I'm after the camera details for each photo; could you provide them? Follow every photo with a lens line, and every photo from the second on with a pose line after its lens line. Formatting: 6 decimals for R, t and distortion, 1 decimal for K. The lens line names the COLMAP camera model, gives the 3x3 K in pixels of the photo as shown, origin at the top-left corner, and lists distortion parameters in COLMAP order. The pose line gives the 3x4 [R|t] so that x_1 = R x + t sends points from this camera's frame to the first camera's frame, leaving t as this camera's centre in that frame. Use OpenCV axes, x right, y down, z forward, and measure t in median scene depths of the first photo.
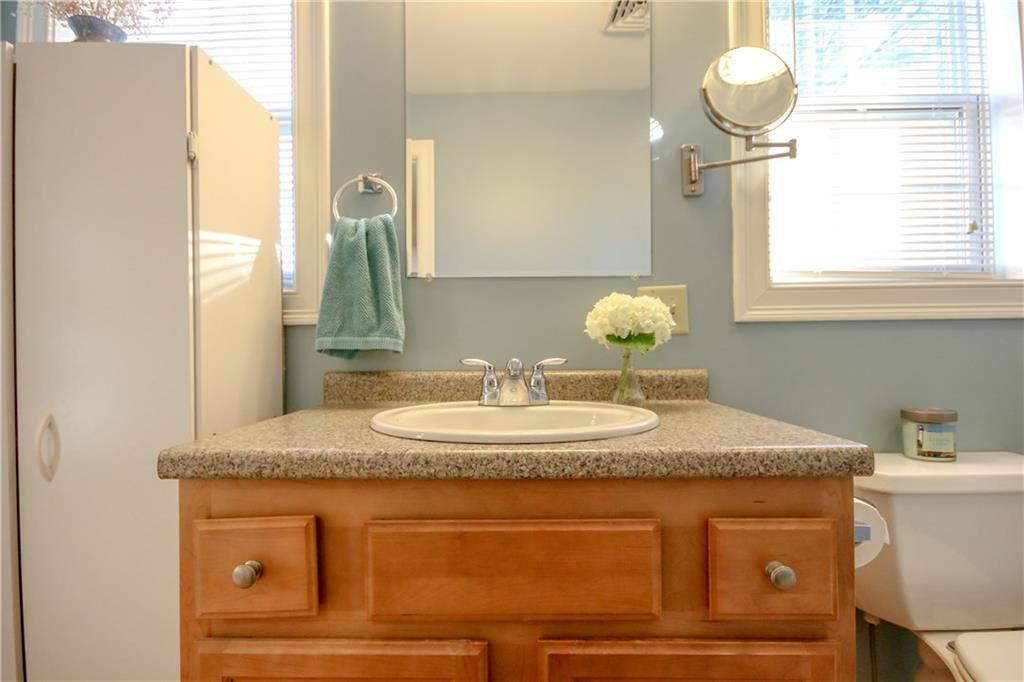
lens RADIAL K [[476.9, 0, 513.3], [0, 476.9, 346.5], [0, 0, 1]] dist [0.003659, -0.000307]
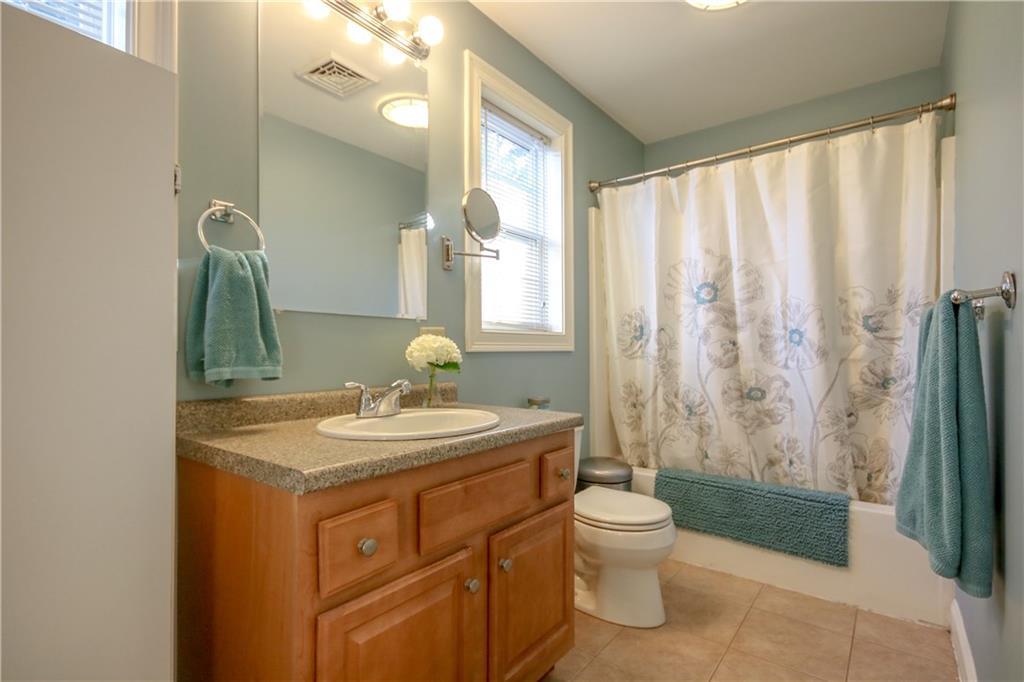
lens RADIAL K [[476.9, 0, 513.3], [0, 476.9, 346.5], [0, 0, 1]] dist [0.003659, -0.000307]
pose [[0.599746, 0.018565, 0.799975, -0.806242], [-0.013082, 0.999825, -0.013396, -0.056104], [-0.800084, -0.002431, 0.599883, -0.101791]]
